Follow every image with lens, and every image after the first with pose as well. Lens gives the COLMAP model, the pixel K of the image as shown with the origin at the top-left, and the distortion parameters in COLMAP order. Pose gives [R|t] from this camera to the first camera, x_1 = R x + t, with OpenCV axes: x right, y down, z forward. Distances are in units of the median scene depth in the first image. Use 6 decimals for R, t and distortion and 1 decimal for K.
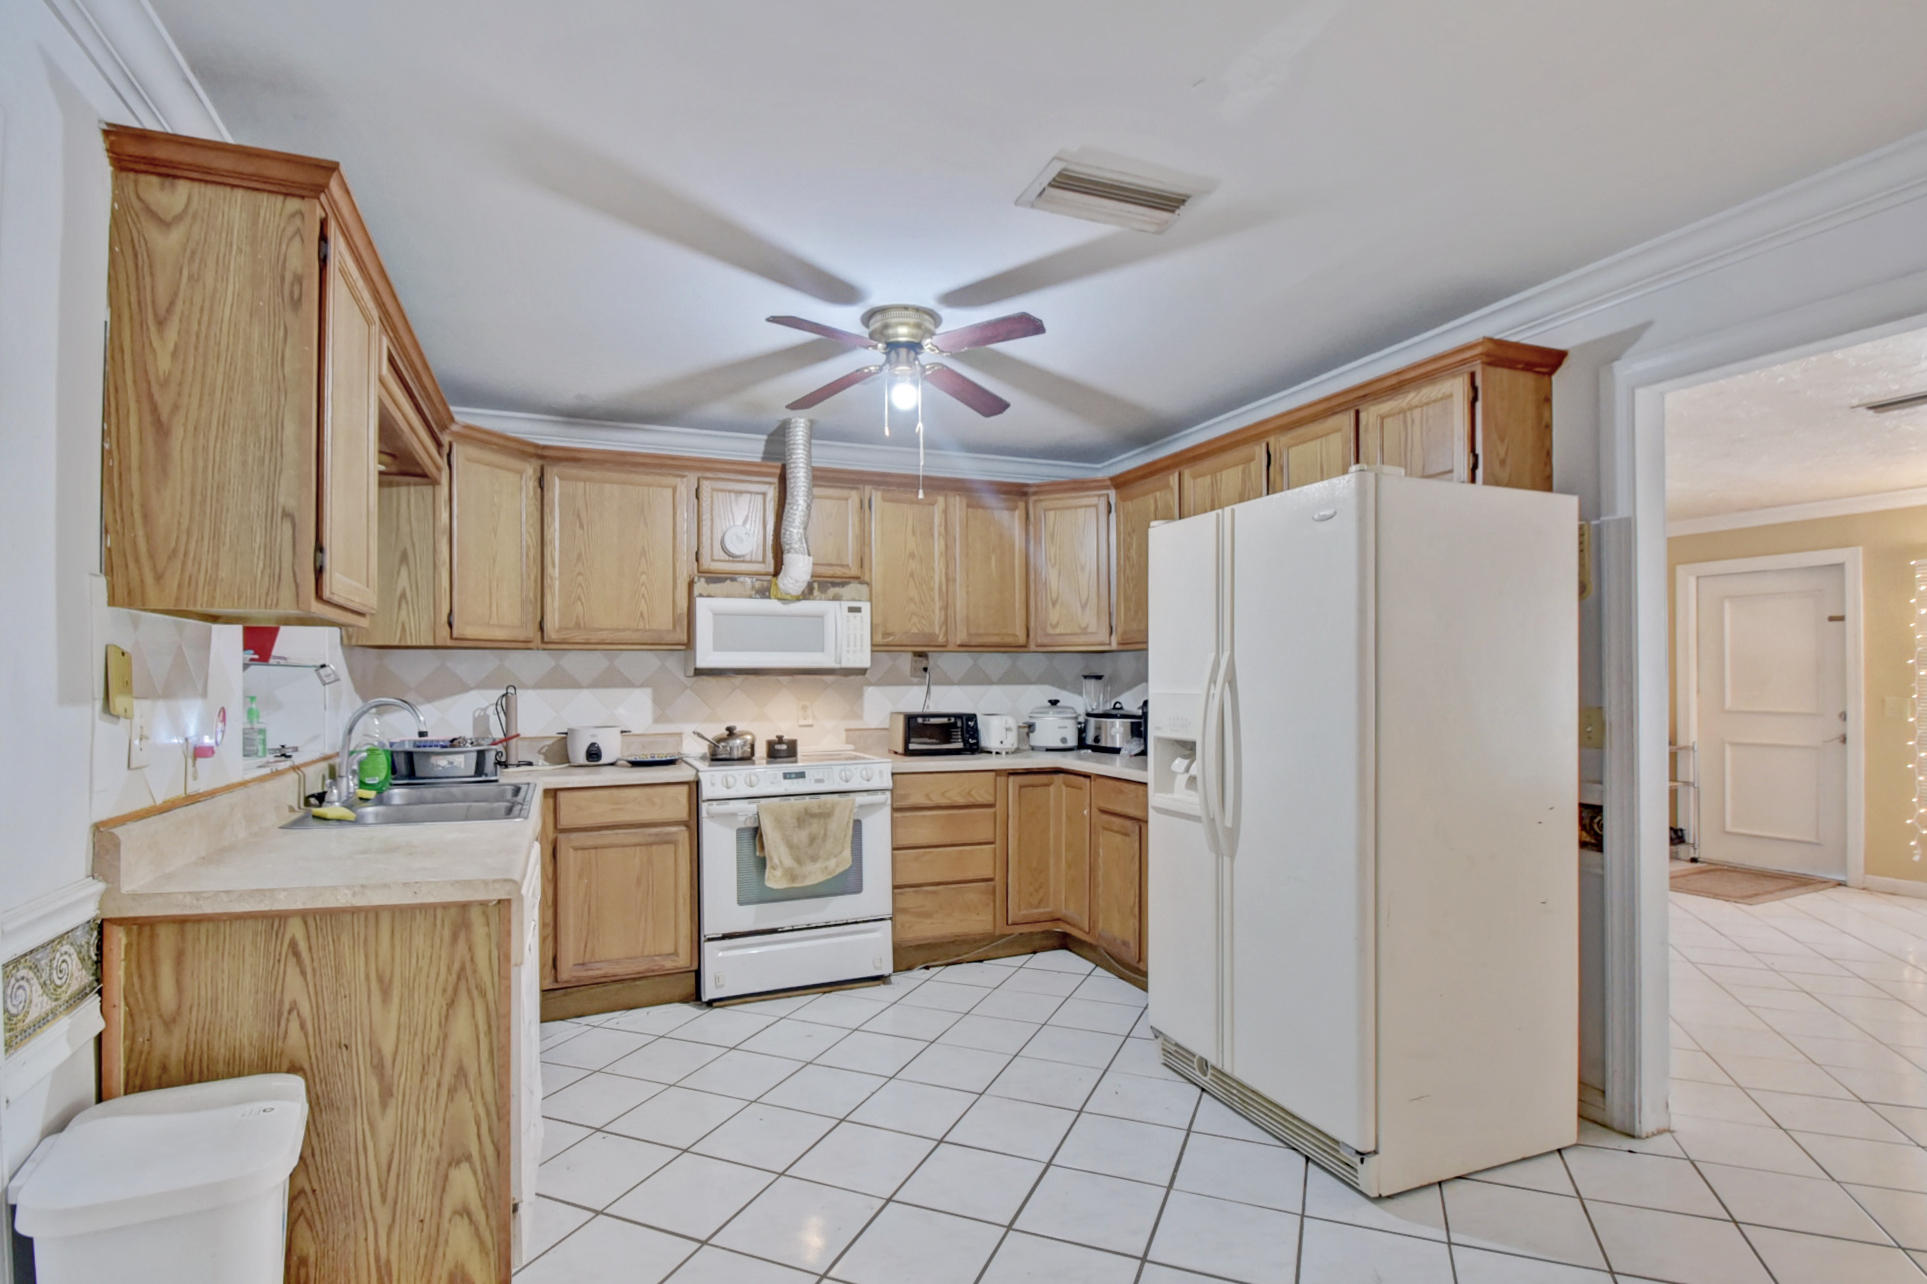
lens RADIAL K [[937.8, 0, 949.6], [0, 937.8, 681.2], [0, 0, 1]] dist [0.000077, -0.010181]
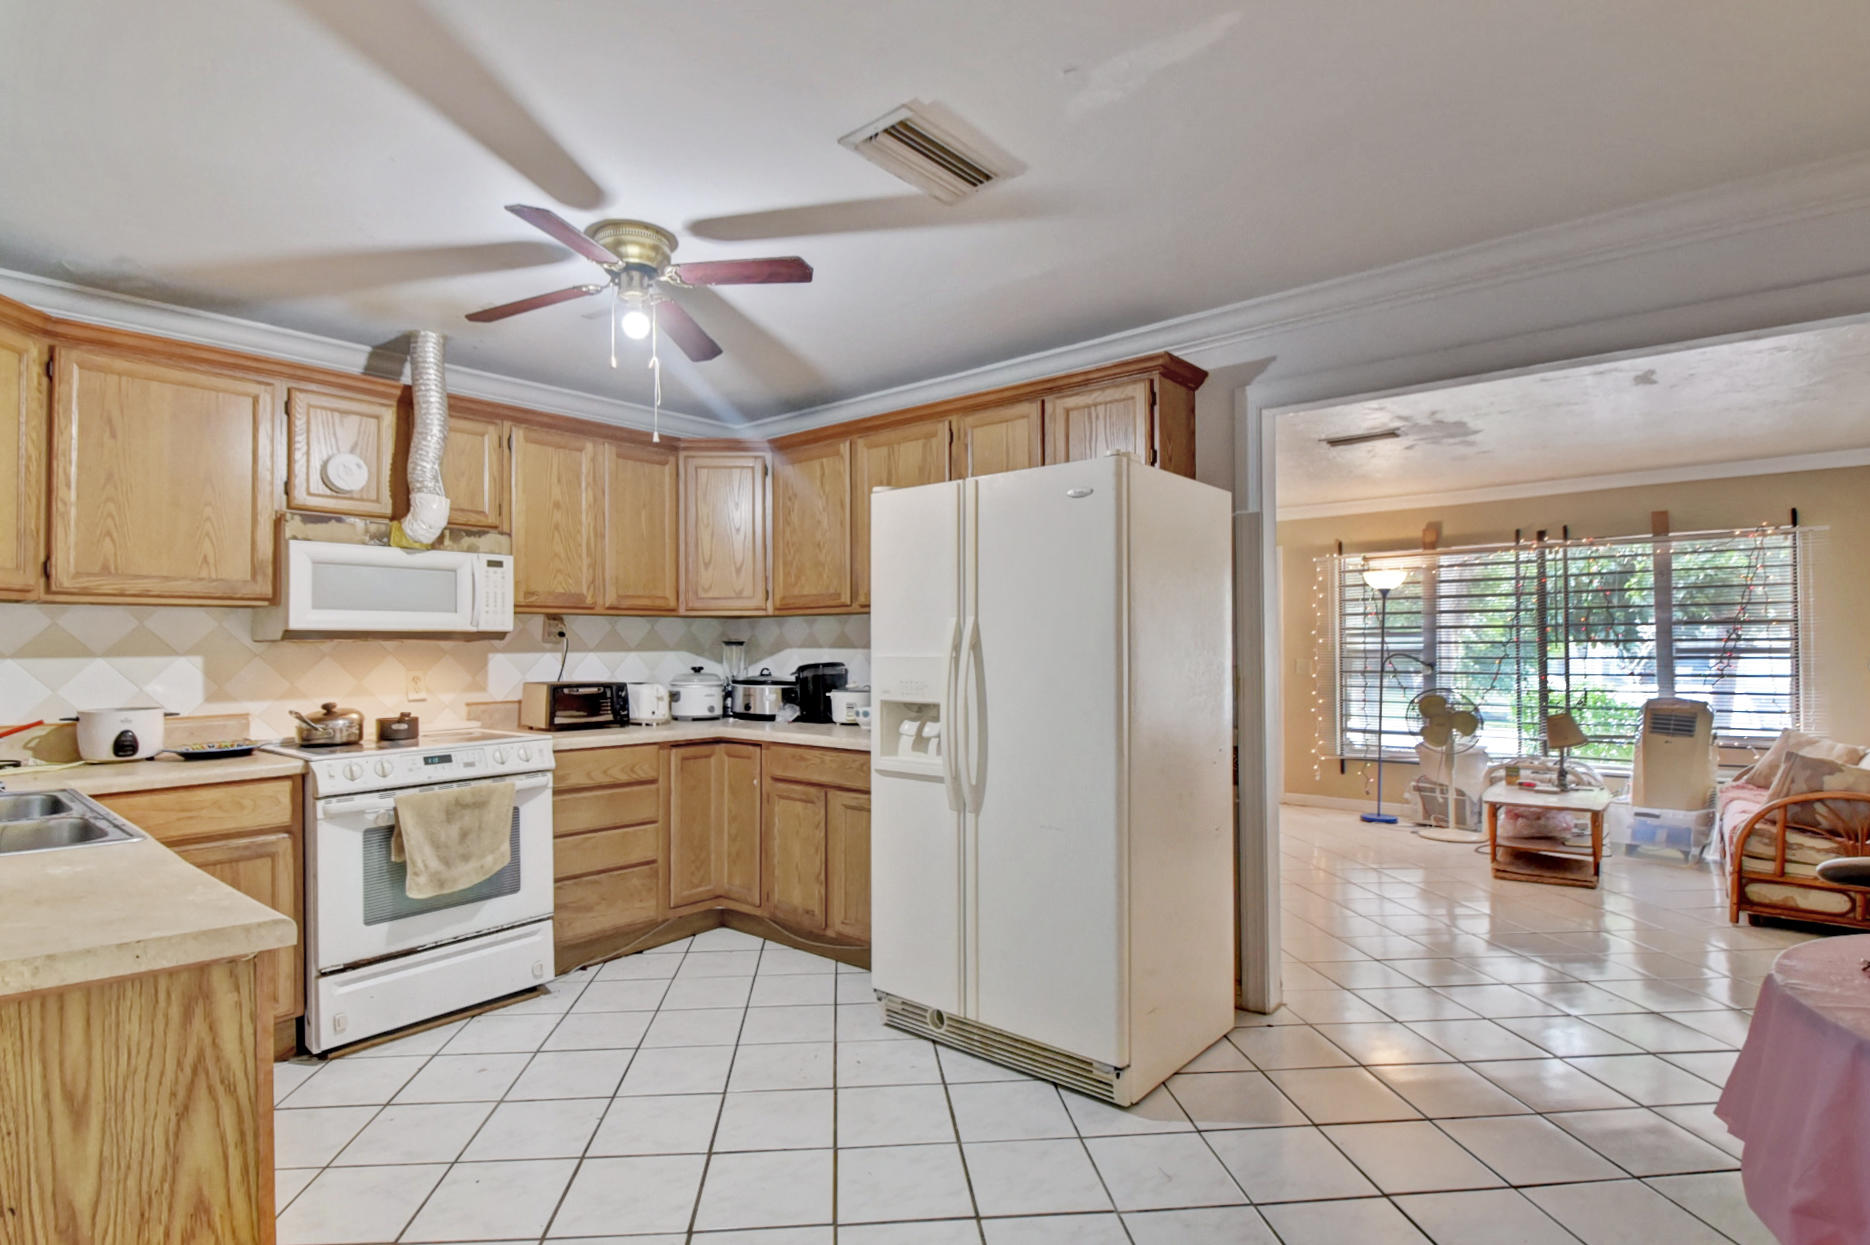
lens RADIAL K [[937.4, 0, 896.0], [0, 937.4, 642.5], [0, 0, 1]] dist [0.005482, -0.015613]
pose [[0.891669, 0.001484, 0.452686, -0.175411], [0.002348, 0.999966, -0.007904, 0.003976], [-0.452683, 0.008110, 0.891635, 0.072904]]
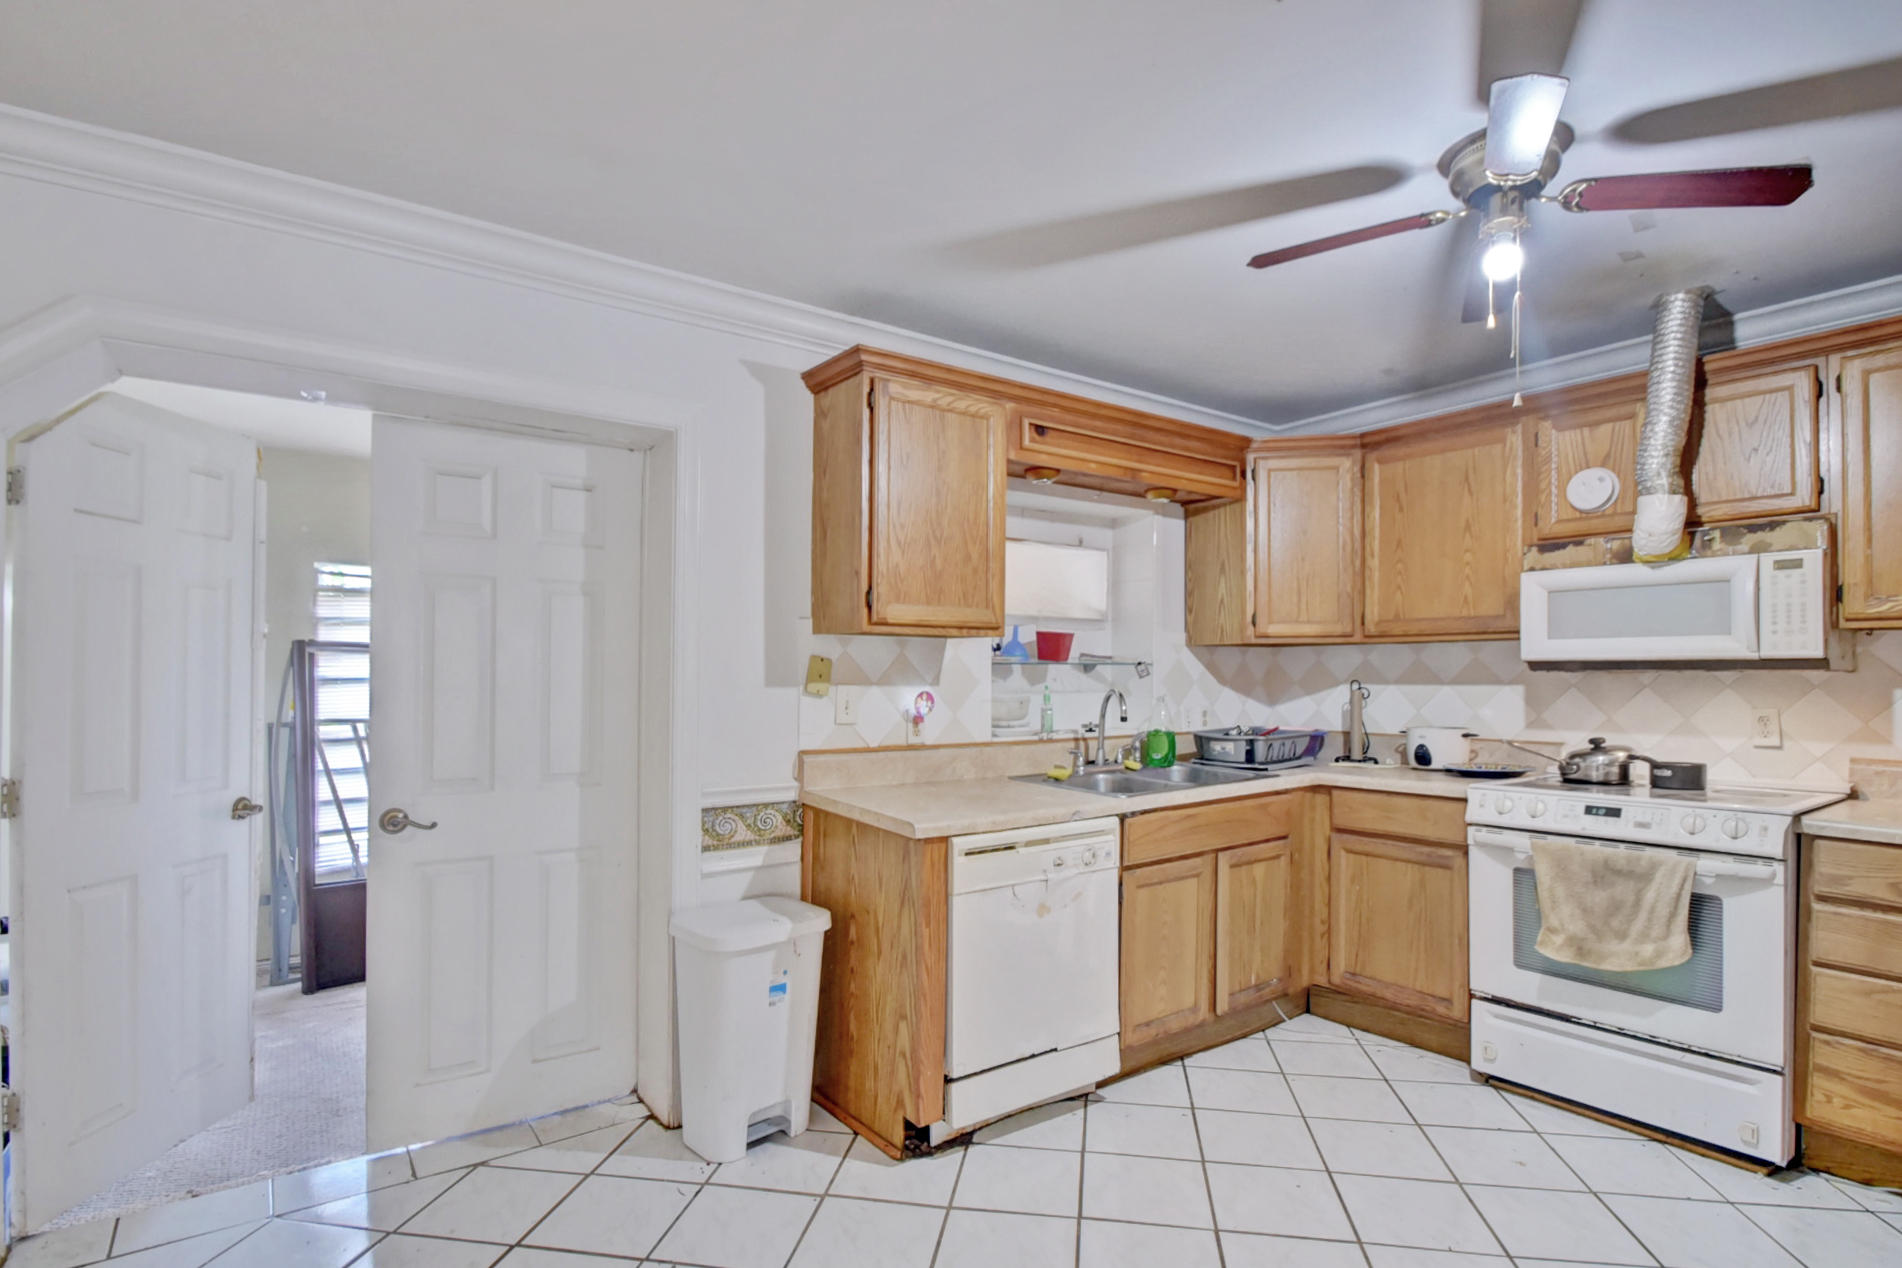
lens RADIAL K [[925.6, 0, 937.3], [0, 925.6, 672.6], [0, 0, 1]] dist [0.000077, -0.010181]
pose [[0.232655, 0.003243, -0.972554, 0.386490], [-0.003738, 0.999990, 0.002441, -0.004360], [0.972552, 0.003067, 0.232664, 0.338436]]
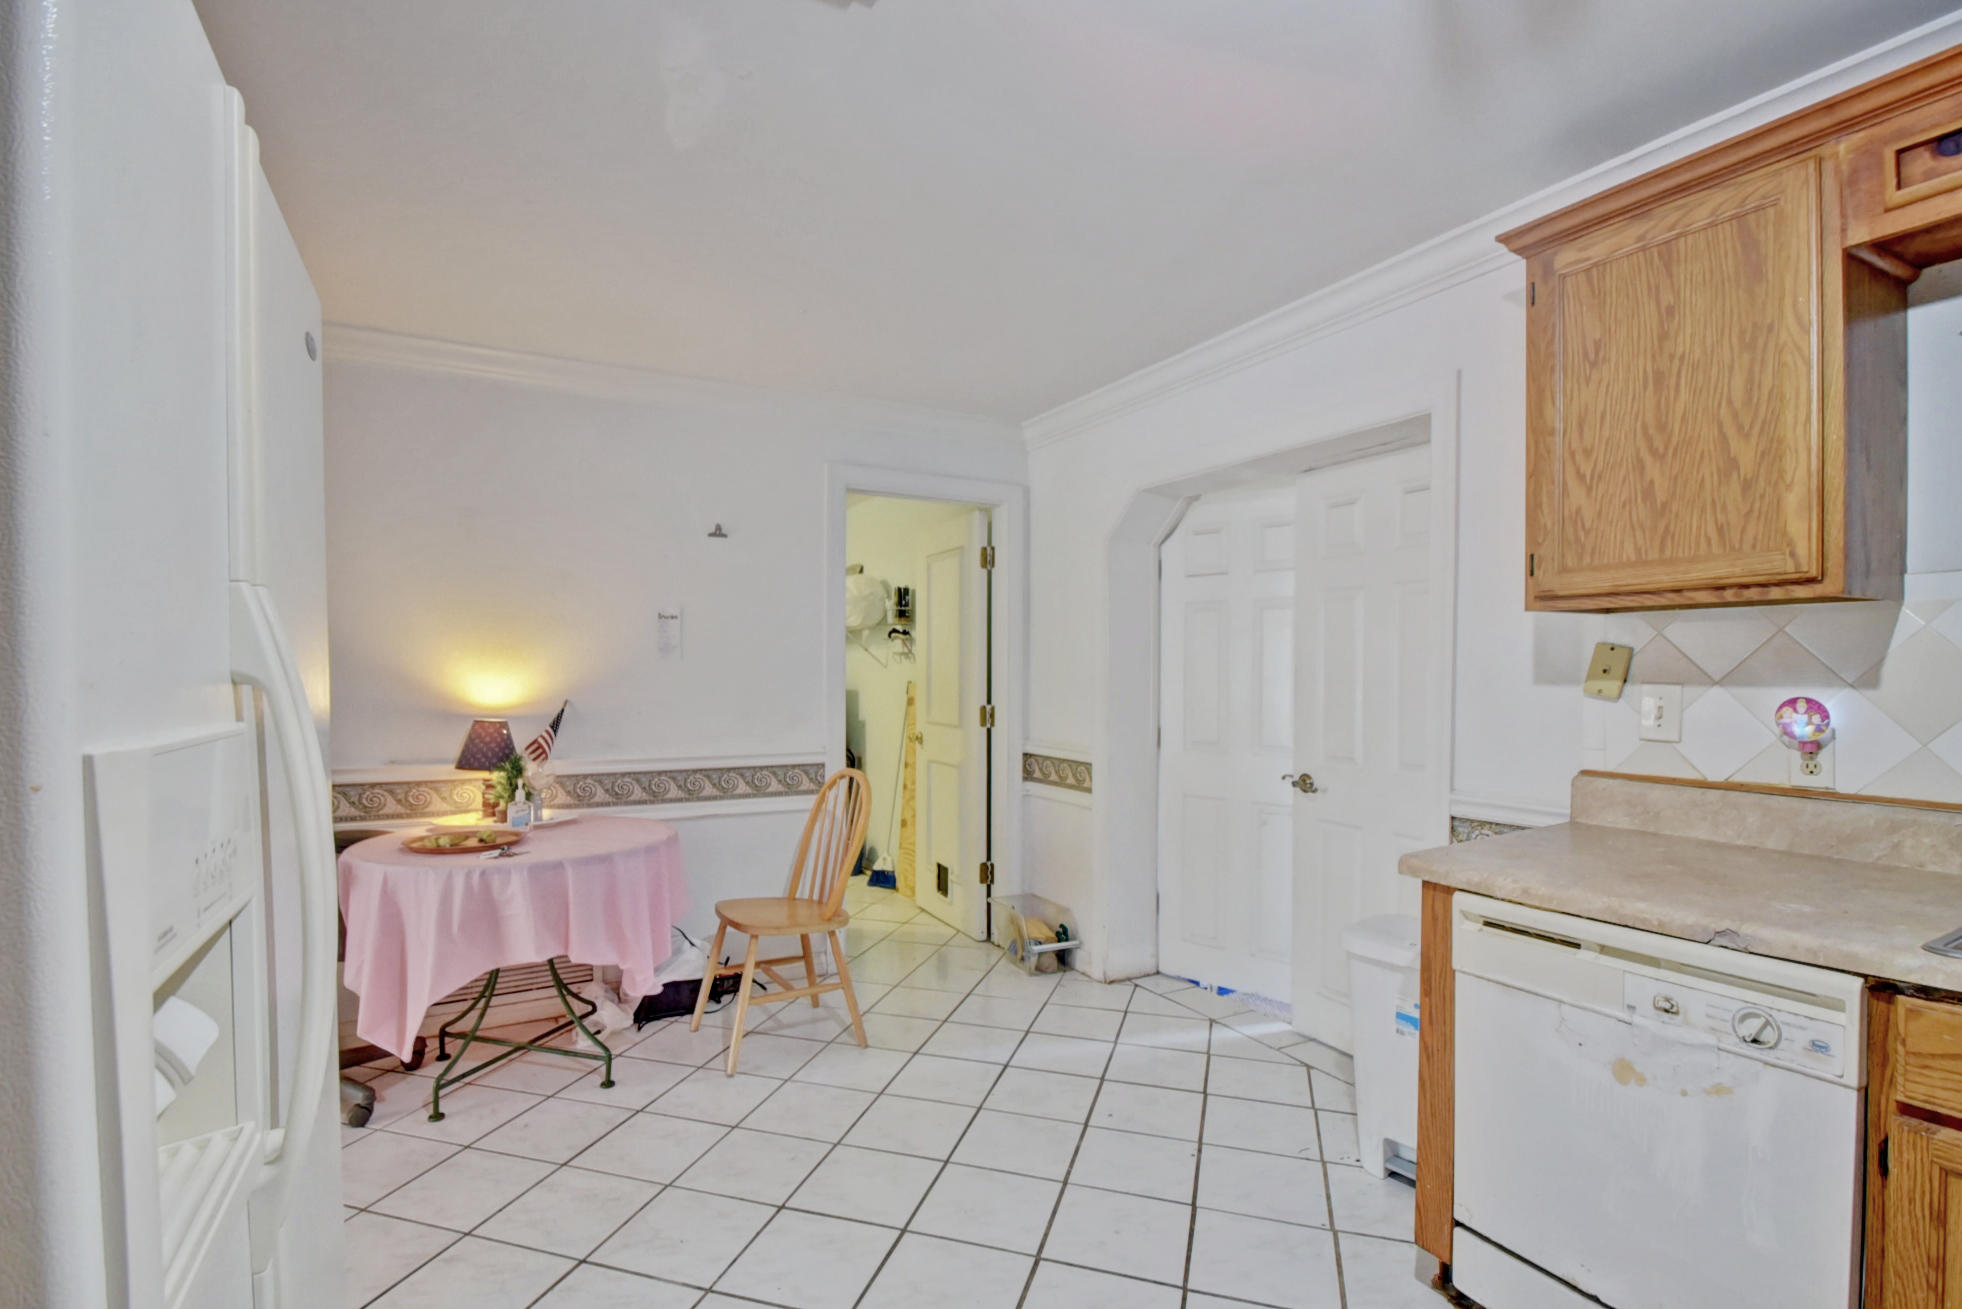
lens RADIAL K [[954.8, 0, 966.9], [0, 954.8, 694.4], [0, 0, 1]] dist [0.000077, -0.010181]
pose [[-0.994813, 0.009763, -0.101248, 0.064725], [0.007259, 0.999659, 0.025068, -0.002467], [0.101459, 0.024203, -0.994545, 0.943439]]
